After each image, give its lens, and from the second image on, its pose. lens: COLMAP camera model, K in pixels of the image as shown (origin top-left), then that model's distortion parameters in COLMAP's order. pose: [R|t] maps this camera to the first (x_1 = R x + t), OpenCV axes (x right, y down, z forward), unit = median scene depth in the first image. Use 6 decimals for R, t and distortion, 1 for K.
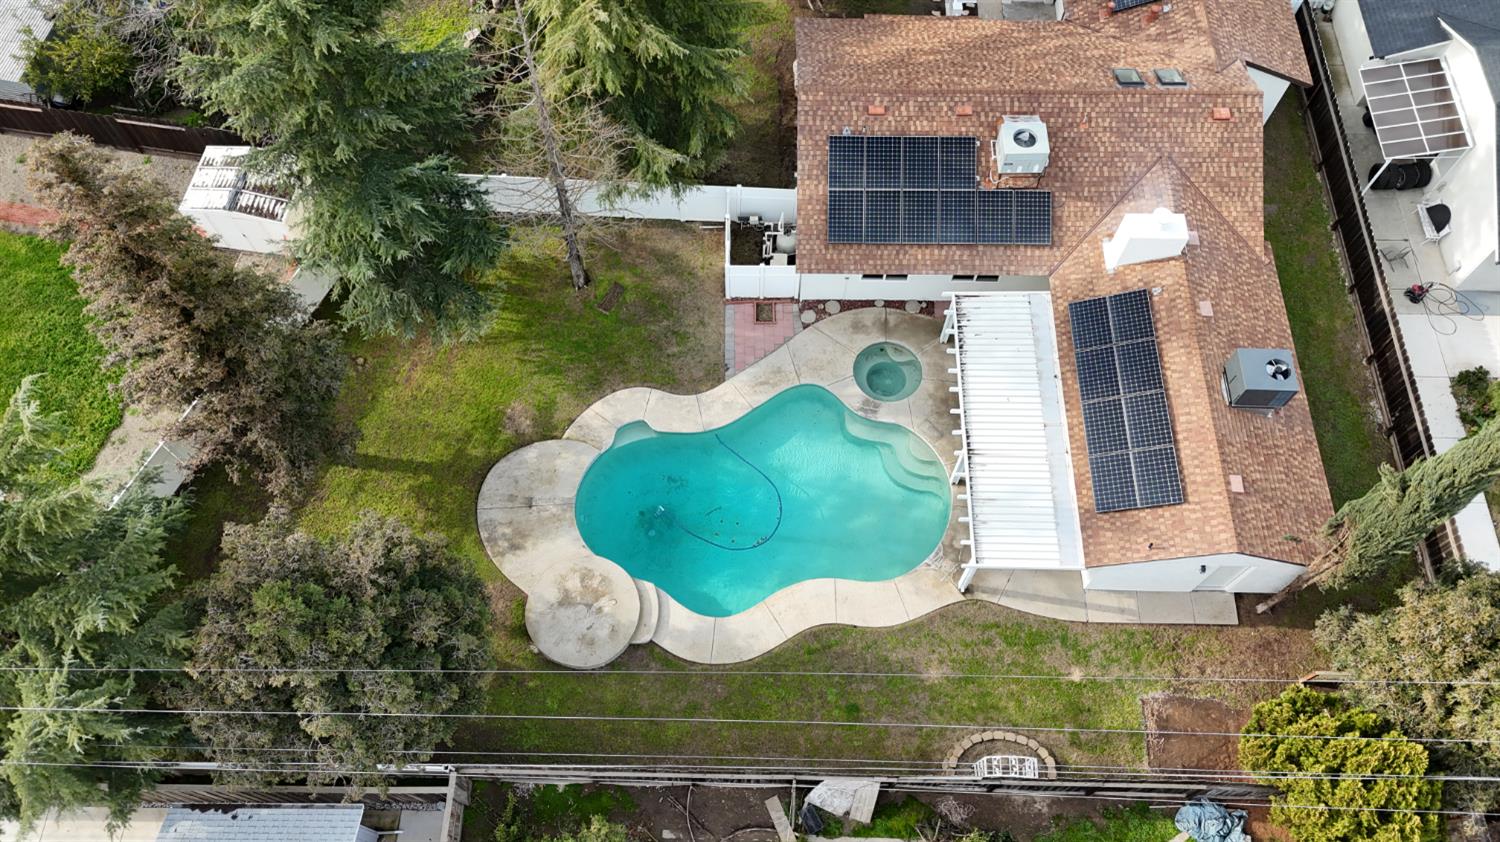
lens RADIAL K [[1118.4, 0, 757.7], [0, 1118.4, 420.0], [0, 0, 1]] dist [0.065964, -0.059324]
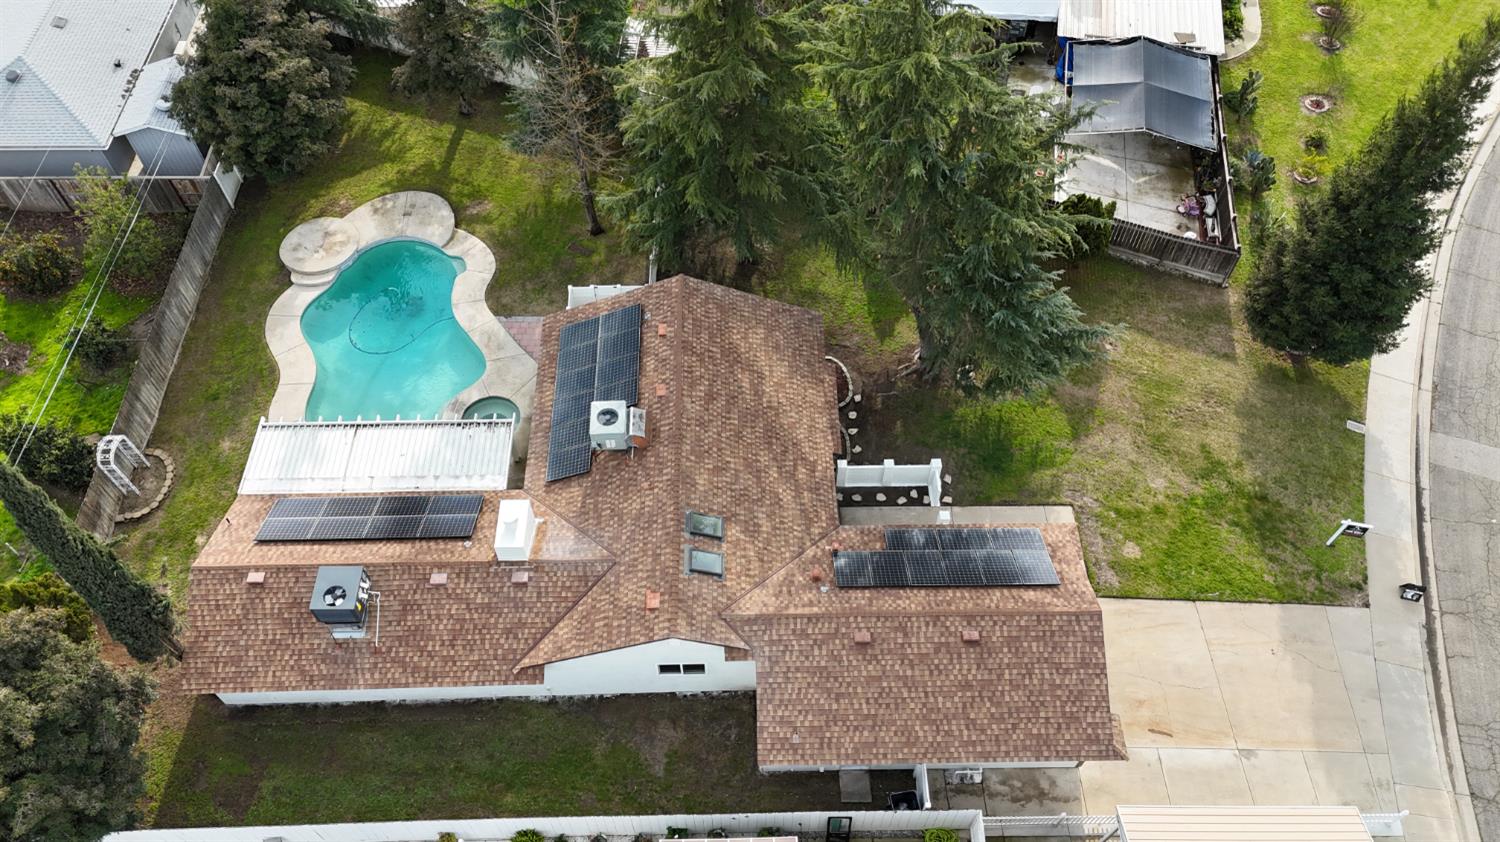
lens RADIAL K [[1118.4, 0, 749.2], [0, 1118.4, 428.2], [0, 0, 1]] dist [0.065964, -0.059324]
pose [[0.034244, 0.811714, -0.583050, 0.918177], [-0.893333, 0.286425, 0.346290, -0.774450], [0.448088, 0.509000, 0.734940, 0.279709]]
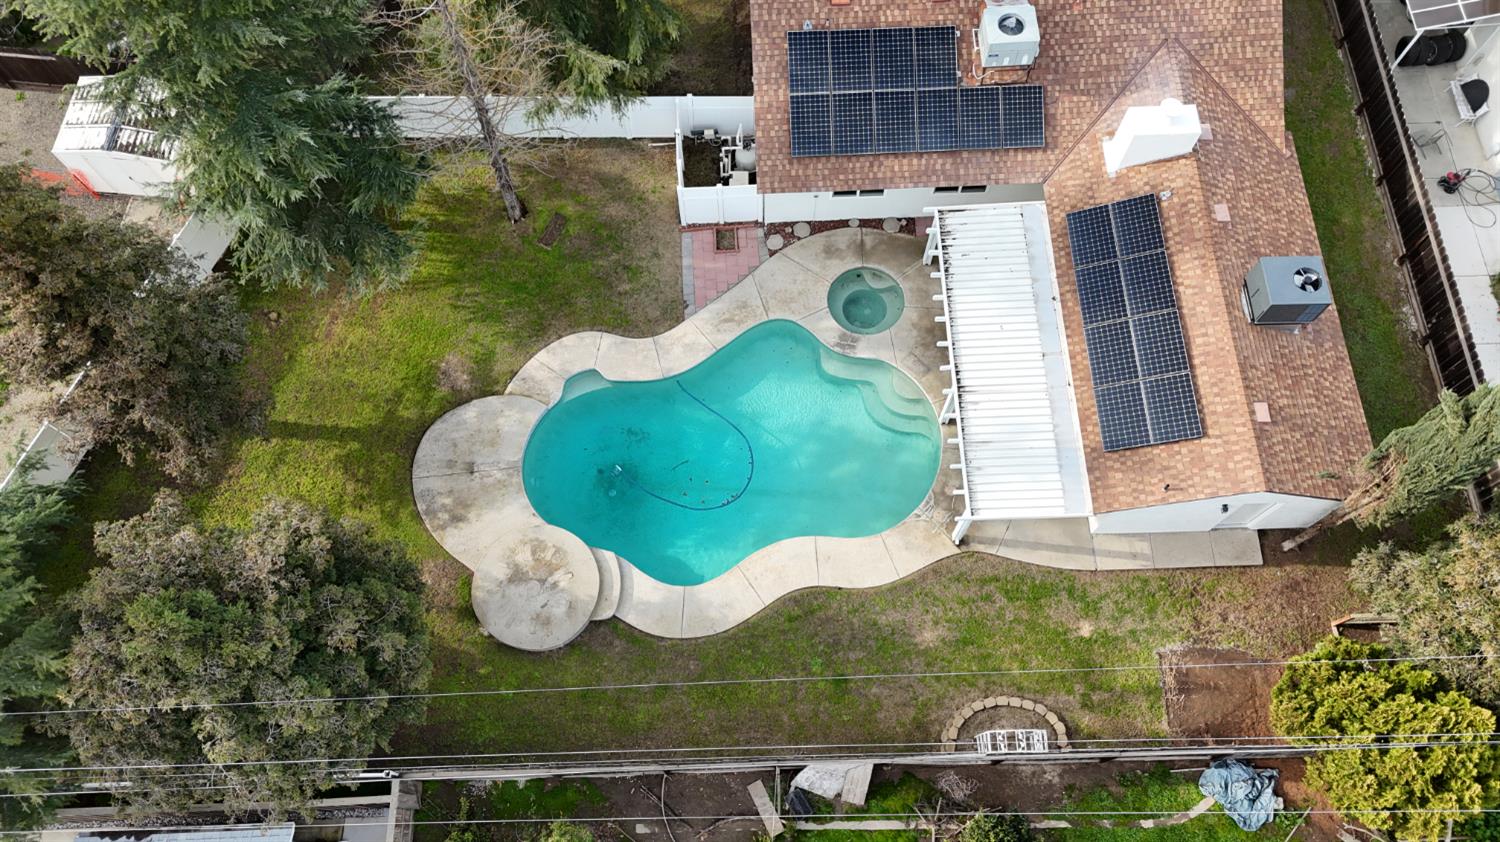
lens RADIAL K [[1118.4, 0, 760.1], [0, 1118.4, 426.0], [0, 0, 1]] dist [0.065964, -0.059324]
pose [[0.998776, -0.048851, 0.007728, 0.022219], [0.048087, 0.995688, 0.079330, -0.020308], [-0.011570, -0.078861, 0.996818, 0.112616]]
